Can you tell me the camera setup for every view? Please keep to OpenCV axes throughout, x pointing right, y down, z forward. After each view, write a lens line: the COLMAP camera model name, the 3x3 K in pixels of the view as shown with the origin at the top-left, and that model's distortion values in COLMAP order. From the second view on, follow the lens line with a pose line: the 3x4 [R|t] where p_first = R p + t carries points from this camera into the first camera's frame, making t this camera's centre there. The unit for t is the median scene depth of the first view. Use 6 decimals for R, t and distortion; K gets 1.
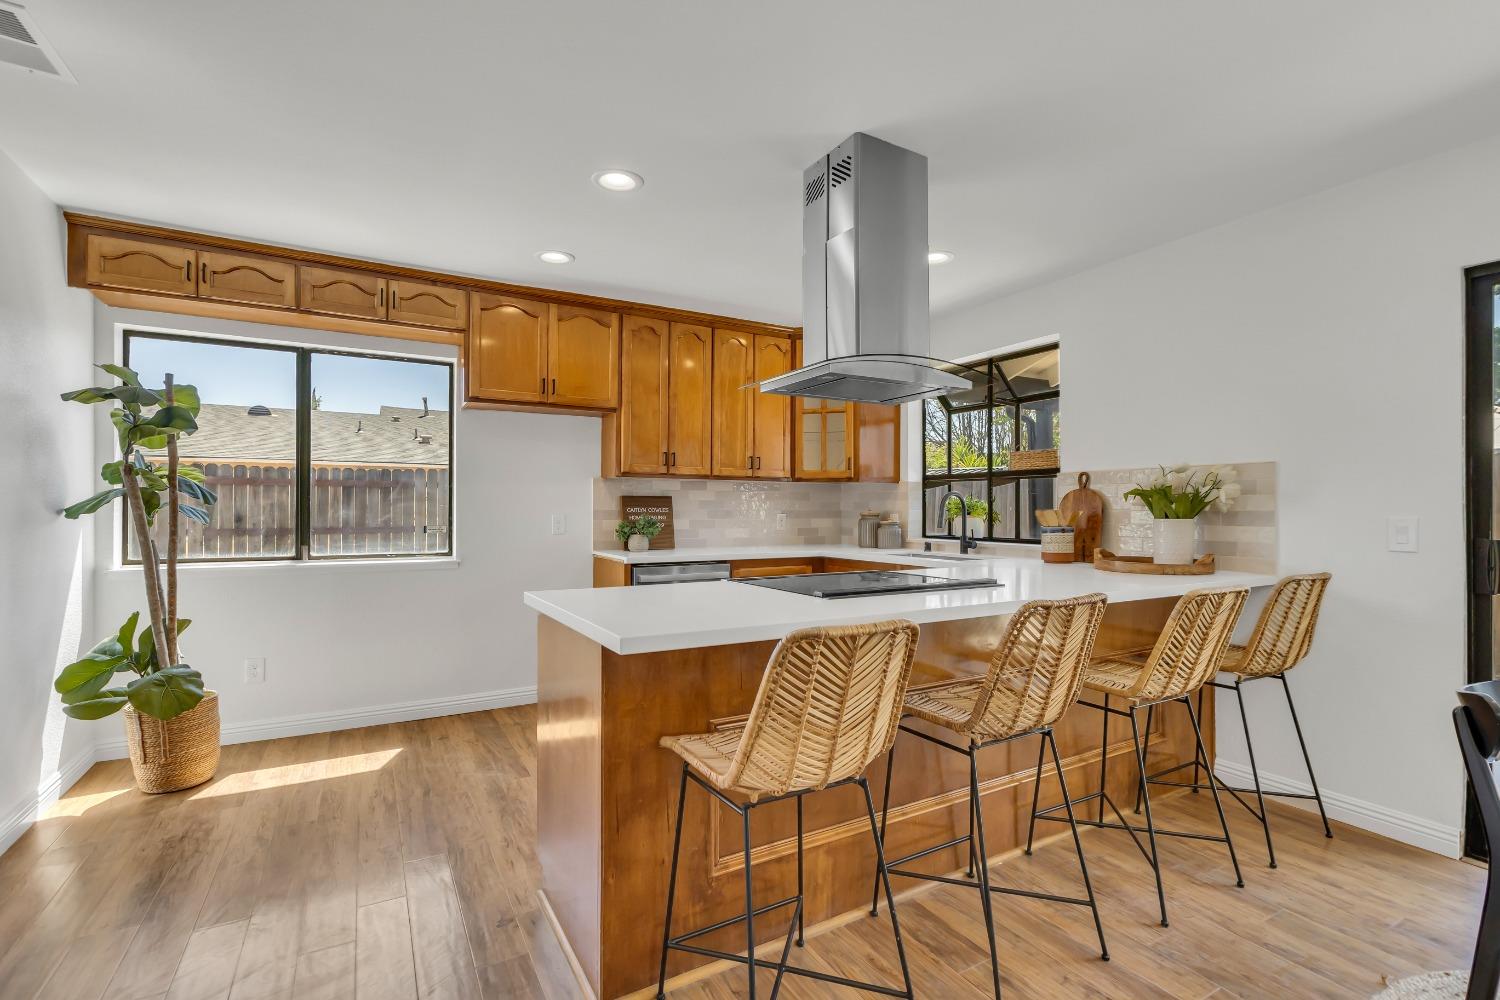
lens RADIAL K [[691.7, 0, 767.3], [0, 691.7, 506.4], [0, 0, 1]] dist [0.002202, 0.000567]
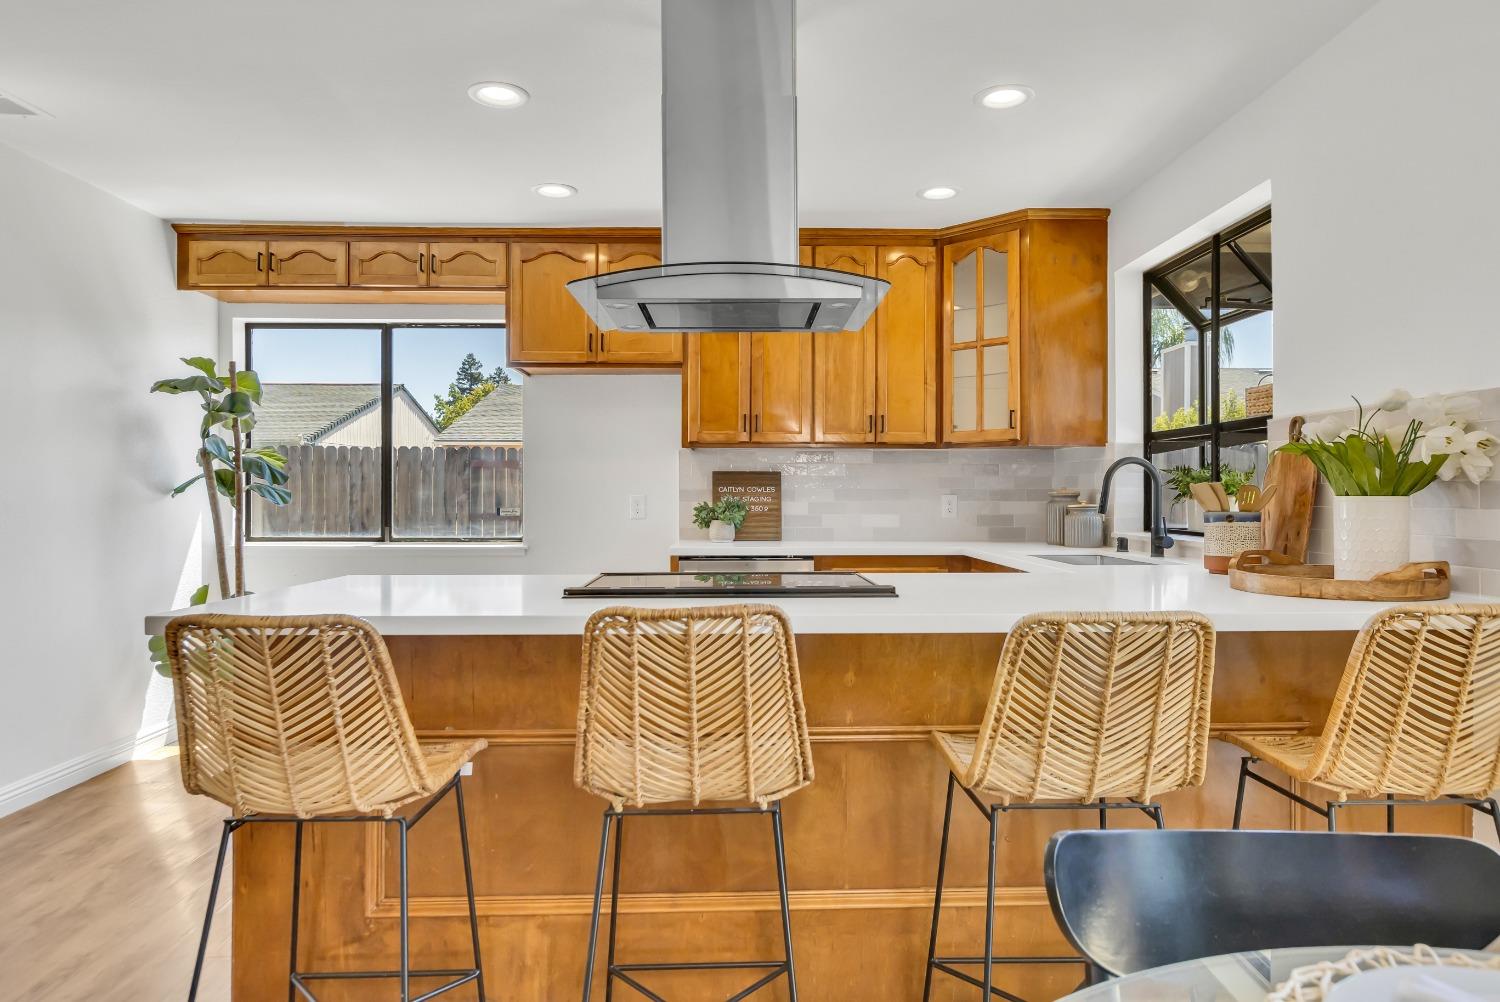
lens RADIAL K [[922.2, 0, 760.3], [0, 922.2, 490.6], [0, 0, 1]] dist [0.000891, -0.000111]
pose [[0.876444, -0.005156, -0.481477, 0.423439], [0.004722, 0.999987, -0.002113, 0.010834], [0.481482, -0.000422, 0.876456, 0.119764]]
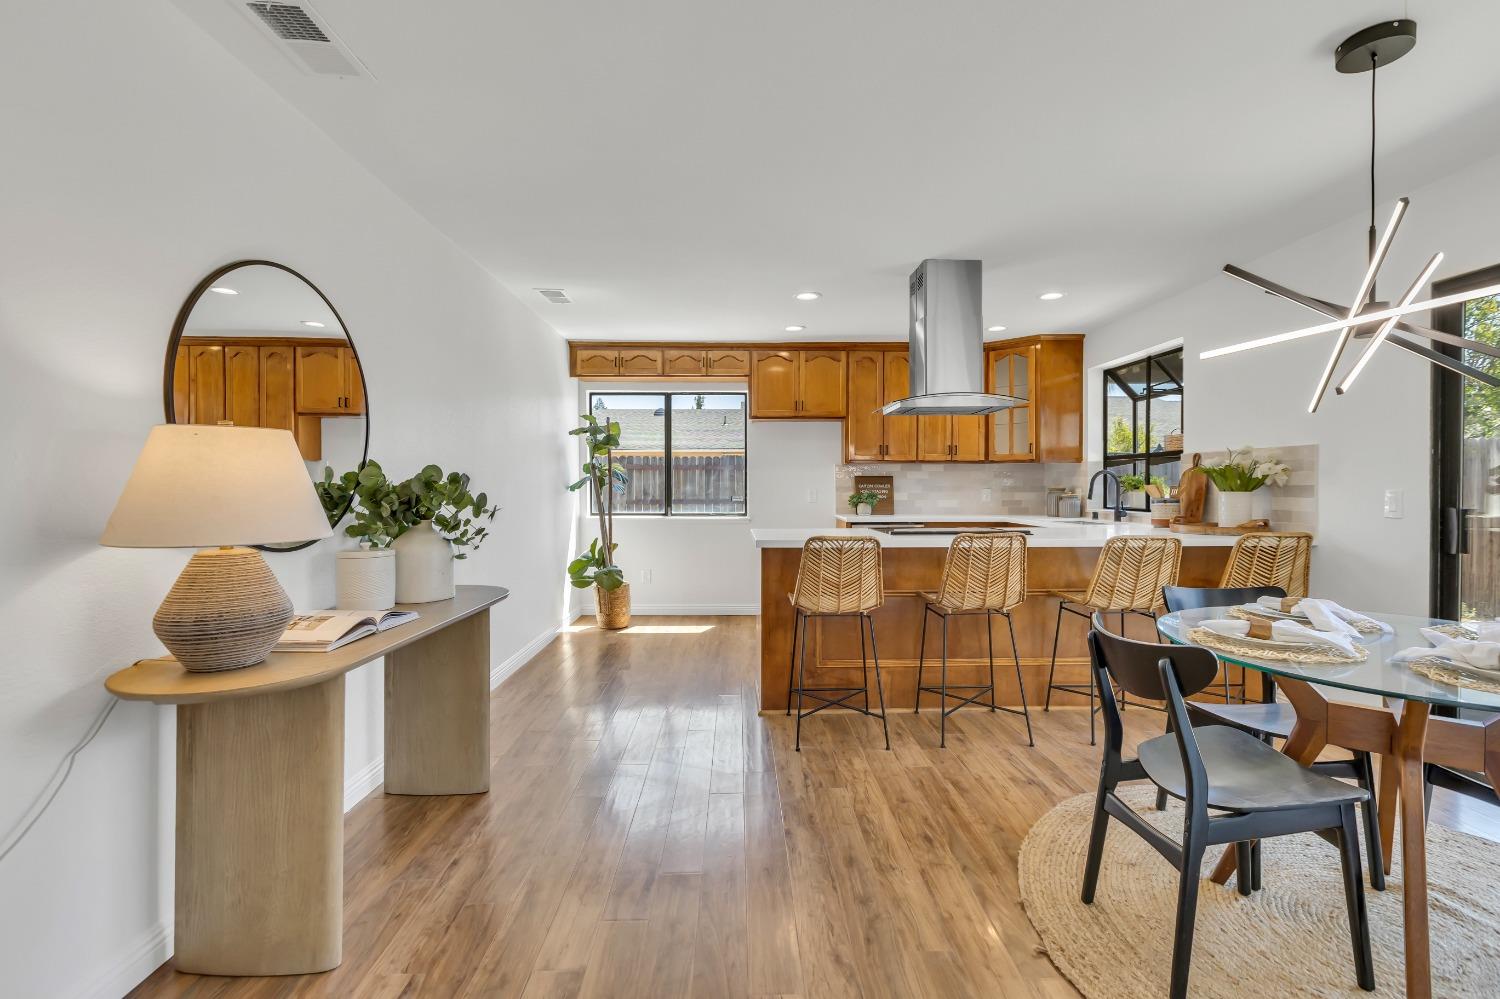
lens RADIAL K [[683.8, 0, 753.5], [0, 683.8, 491.8], [0, 0, 1]] dist [0.002019, -0.000031]
pose [[0.875741, 0.000370, -0.482782, 0.346847], [0.005866, 0.999918, 0.011407, -0.000508], [0.482746, -0.012821, 0.875666, -0.401331]]
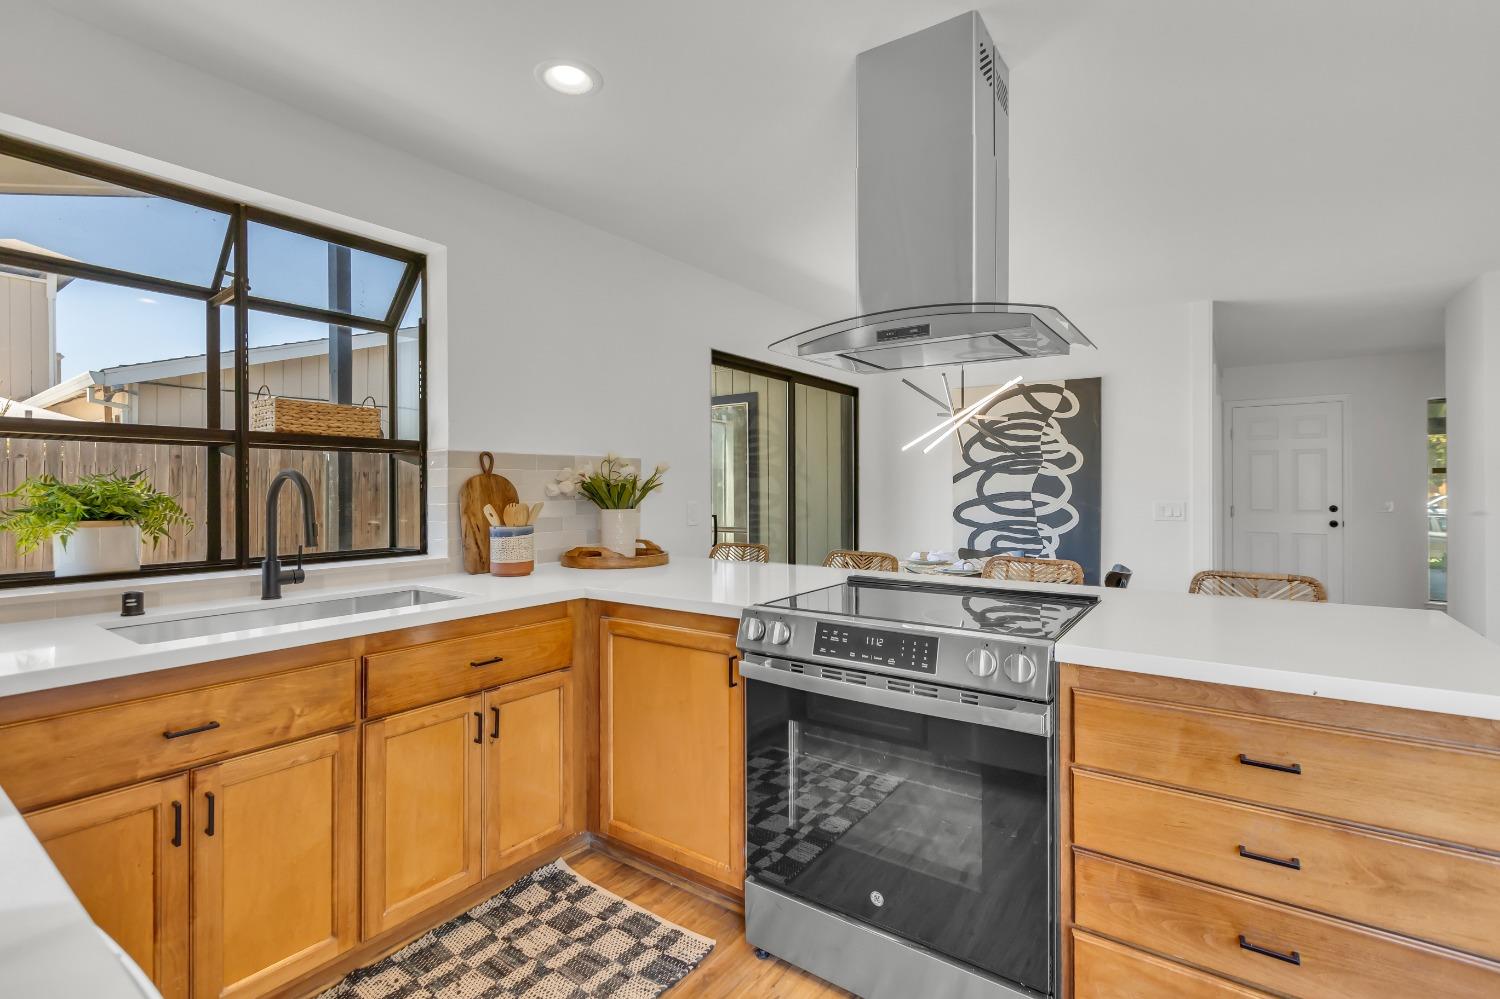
lens RADIAL K [[670.2, 0, 753.0], [0, 670.2, 487.9], [0, 0, 1]] dist [0.001241, 0.000046]
pose [[-0.397691, 0.003071, 0.917514, -0.325435], [0.000318, 0.999995, -0.003209, -0.008412], [-0.917519, -0.000984, -0.397690, 1.005274]]
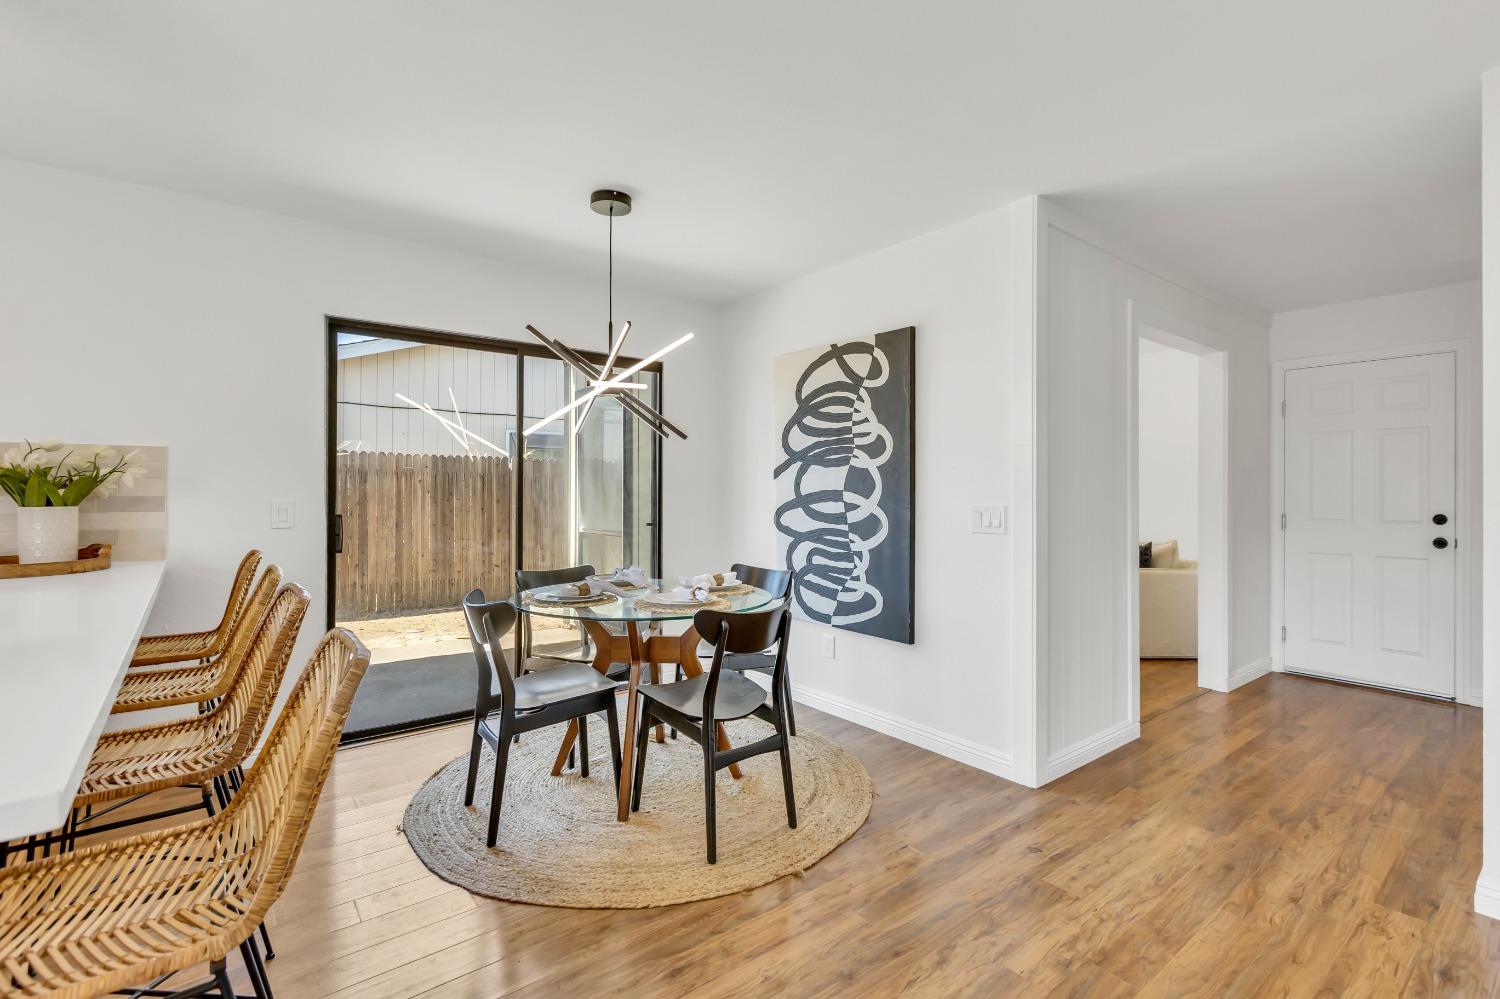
lens RADIAL K [[683.8, 0, 753.5], [0, 683.8, 491.8], [0, 0, 1]] dist [0.002019, -0.000031]
pose [[-0.151329, -0.000655, 0.988483, -0.288642], [-0.003520, 0.999994, 0.000124, -0.001979], [-0.988477, -0.003461, -0.151330, 0.244452]]
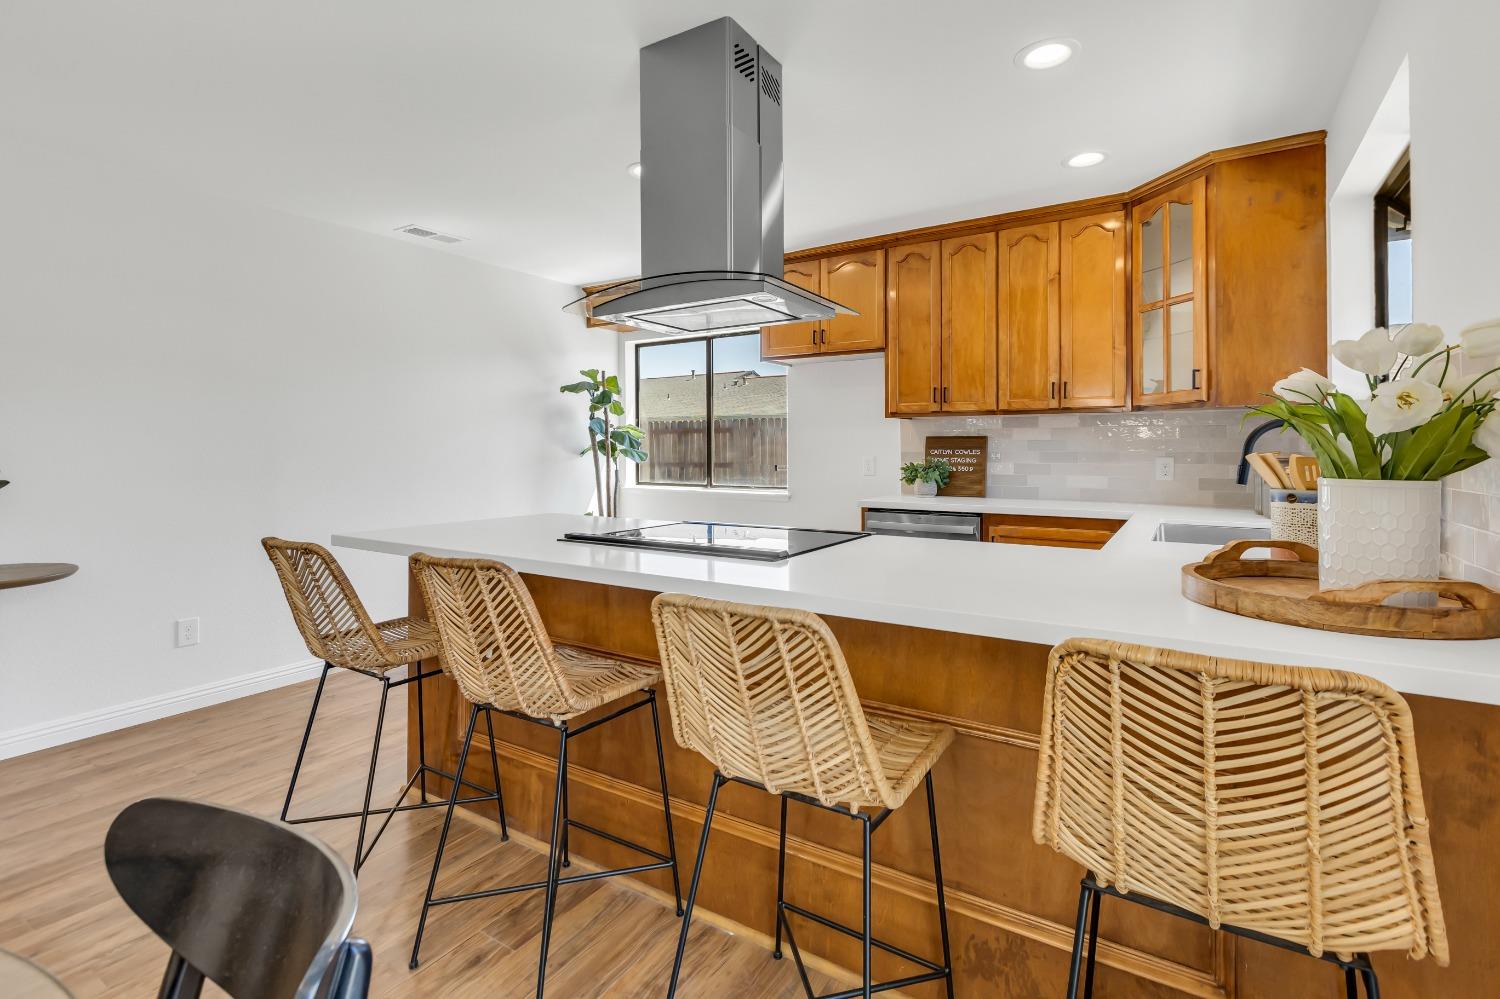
lens RADIAL K [[697.5, 0, 738.3], [0, 697.5, 446.0], [0, 0, 1]] dist [0.002164, 0.000033]
pose [[0.452079, -0.006967, -0.891951, 0.630562], [0.005416, 0.999973, -0.005066, 0.000718], [0.891962, -0.002540, 0.452104, 0.423136]]
